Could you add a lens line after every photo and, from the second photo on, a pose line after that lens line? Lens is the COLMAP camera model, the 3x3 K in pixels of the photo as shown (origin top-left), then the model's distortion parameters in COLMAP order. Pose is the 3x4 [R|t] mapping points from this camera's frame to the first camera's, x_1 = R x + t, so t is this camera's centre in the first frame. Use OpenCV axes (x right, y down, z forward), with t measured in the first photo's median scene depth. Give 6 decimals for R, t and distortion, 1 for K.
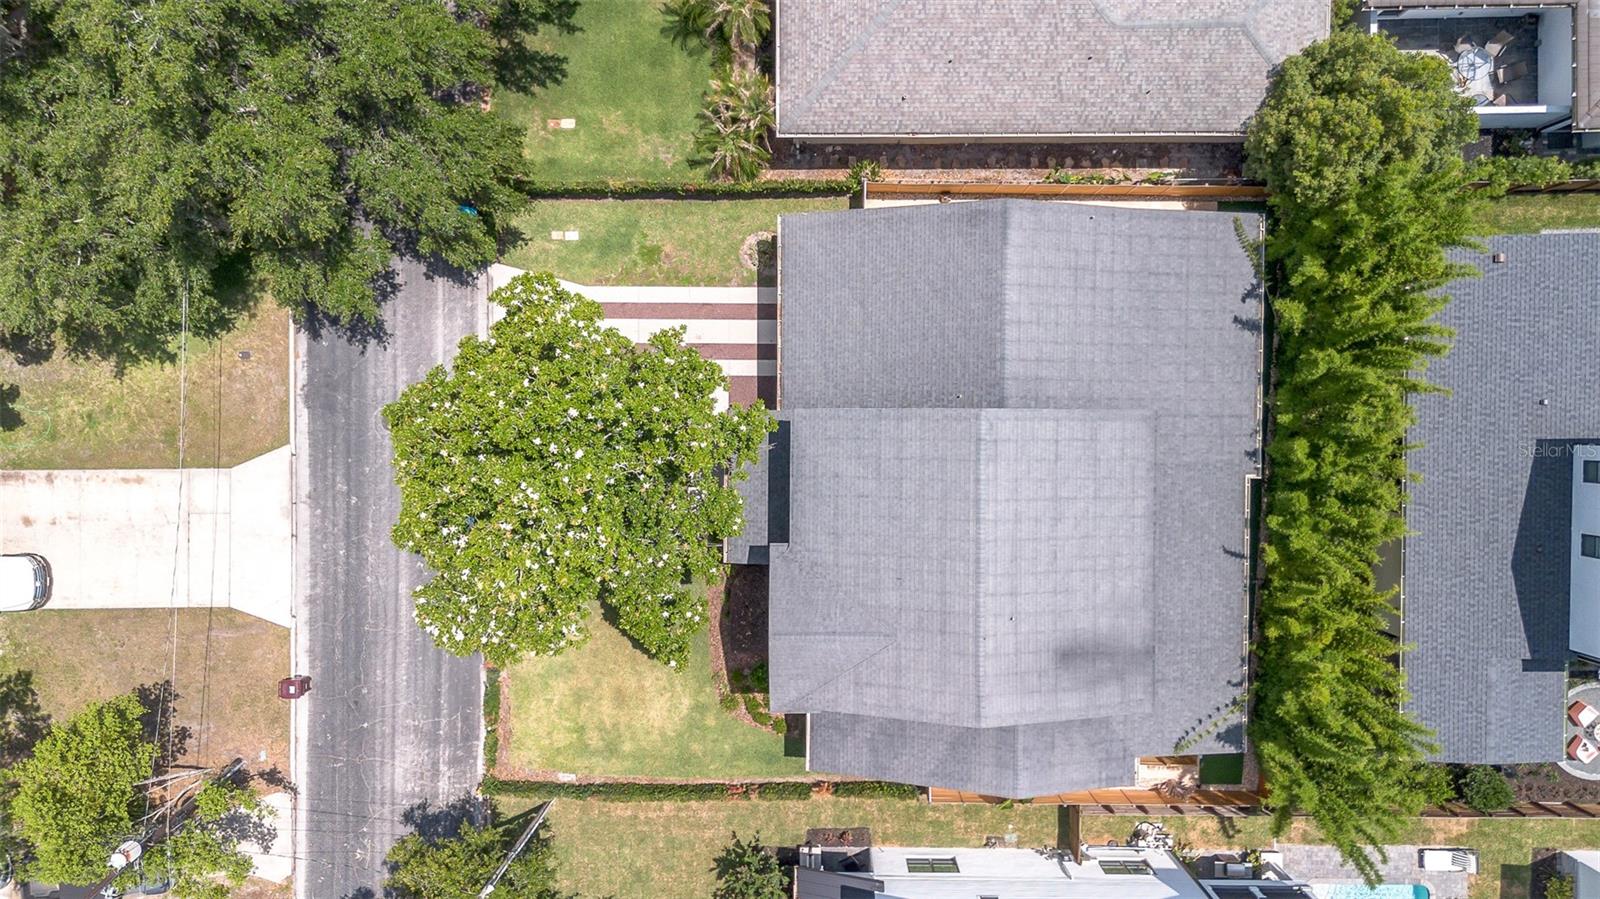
lens RADIAL K [[1140.4, 0, 800.0], [0, 1140.4, 449.5], [0, 0, 1]] dist [0.058937, -0.063335]
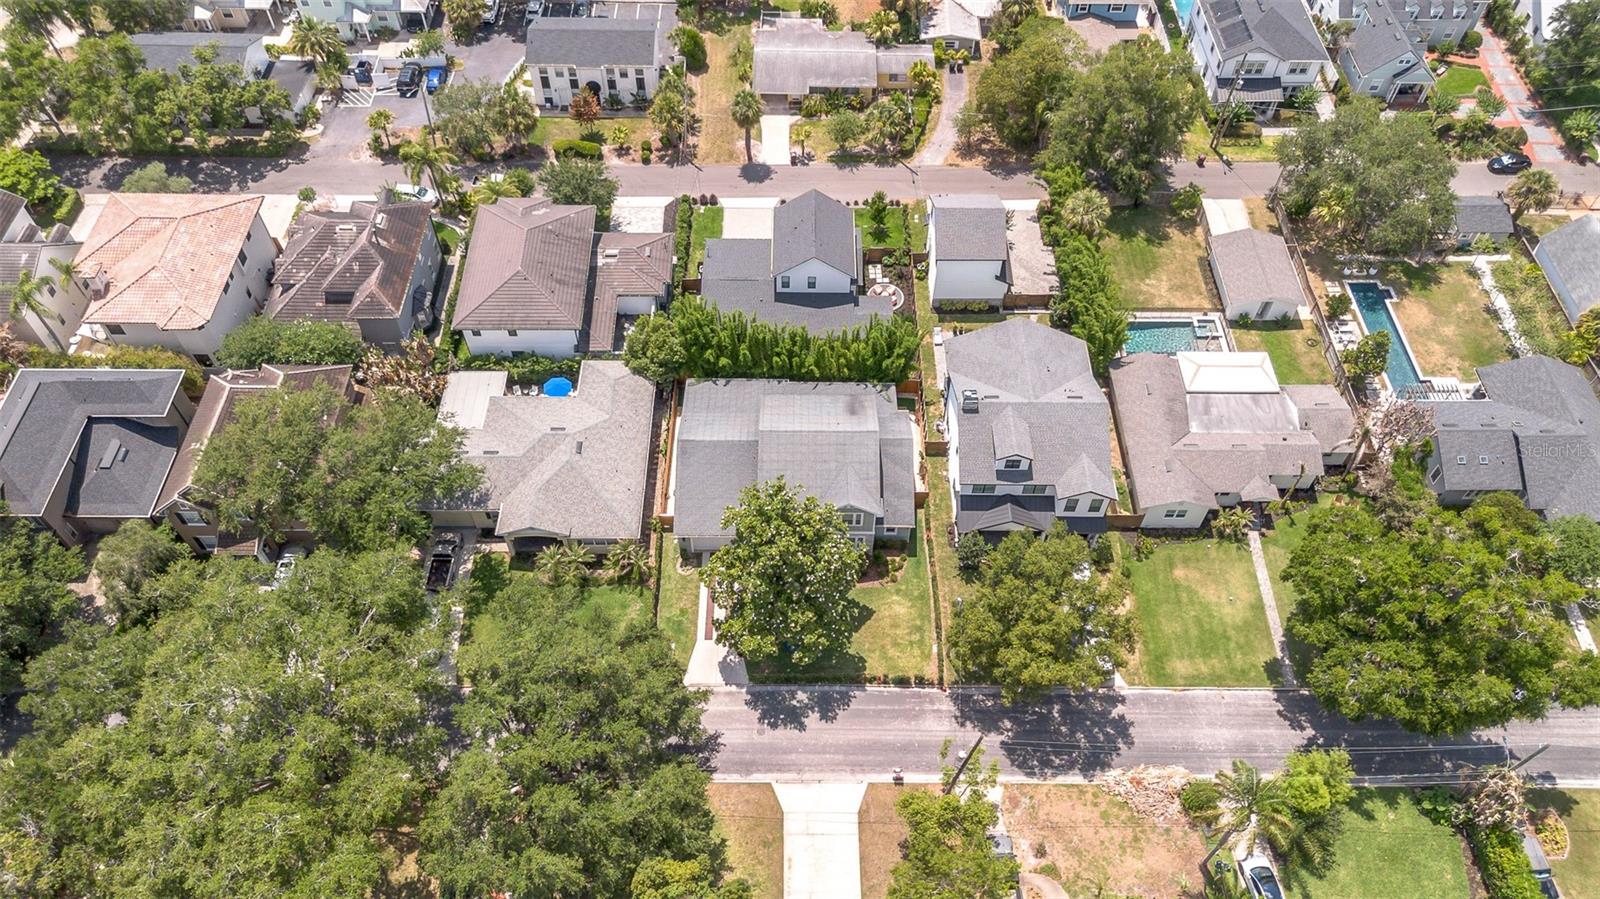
lens RADIAL K [[1140.4, 0, 800.0], [0, 1140.4, 449.5], [0, 0, 1]] dist [0.058937, -0.063335]
pose [[-0.001529, -0.786235, 0.617926, -1.192094], [0.999257, -0.025000, -0.029336, 0.114053], [0.038513, 0.617422, 0.785689, -0.839971]]
